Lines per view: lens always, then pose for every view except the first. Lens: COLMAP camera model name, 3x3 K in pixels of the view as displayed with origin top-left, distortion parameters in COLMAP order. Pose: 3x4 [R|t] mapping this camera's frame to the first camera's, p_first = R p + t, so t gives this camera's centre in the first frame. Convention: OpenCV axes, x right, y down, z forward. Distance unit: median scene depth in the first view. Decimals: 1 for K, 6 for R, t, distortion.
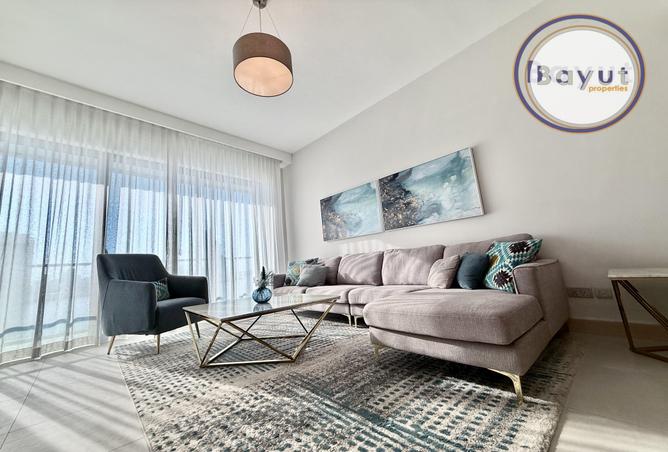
lens RADIAL K [[261.1, 0, 327.8], [0, 261.1, 225.8], [0, 0, 1]] dist [0.002280, 0.000802]
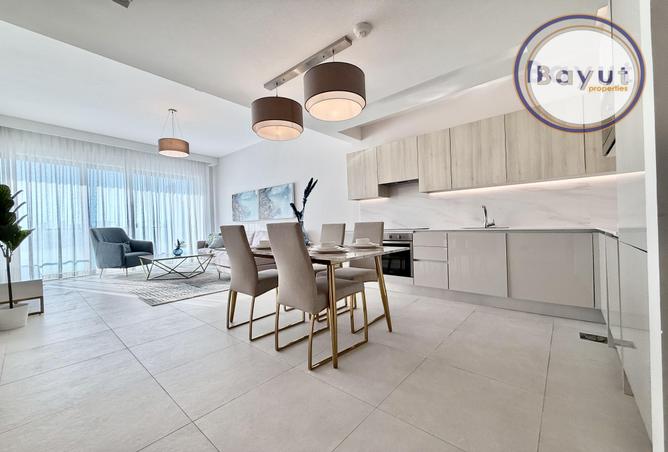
lens RADIAL K [[261.1, 0, 327.9], [0, 261.1, 228.8], [0, 0, 1]] dist [0.002280, 0.000802]
pose [[0.991996, 0.044863, 0.118030, 0.502757], [-0.061692, 0.987793, 0.143036, -0.216634], [-0.110172, -0.149172, 0.982654, -0.867885]]
